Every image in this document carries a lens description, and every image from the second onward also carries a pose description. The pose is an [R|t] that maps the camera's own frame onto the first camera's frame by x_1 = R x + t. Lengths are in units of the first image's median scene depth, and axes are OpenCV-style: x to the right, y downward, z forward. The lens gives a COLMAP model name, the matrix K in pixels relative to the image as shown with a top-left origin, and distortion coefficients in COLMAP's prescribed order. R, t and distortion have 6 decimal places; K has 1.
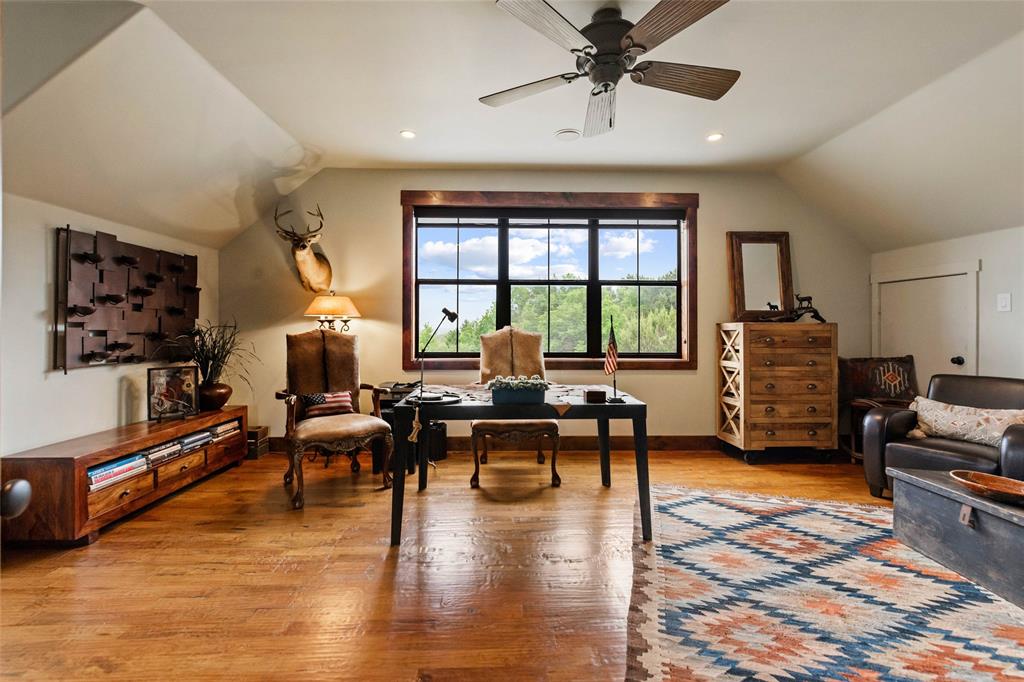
lens RADIAL K [[445.0, 0, 512.9], [0, 445.0, 321.4], [0, 0, 1]] dist [0.001283, -0.000079]
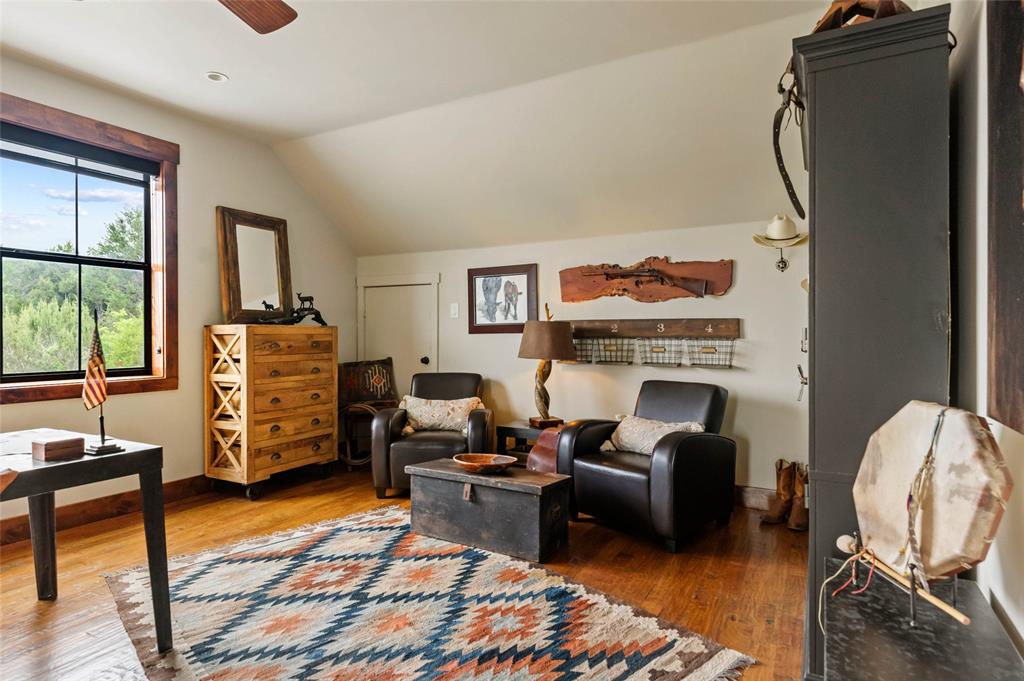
lens RADIAL K [[552.0, 0, 512.0], [0, 552.0, 331.0], [0, 0, 1]] dist [0.000408, 0.000162]
pose [[0.512870, 0.001739, 0.858465, -0.138428], [-0.013809, 0.999885, 0.006224, 0.002142], [-0.858355, -0.015047, 0.512835, 0.138744]]
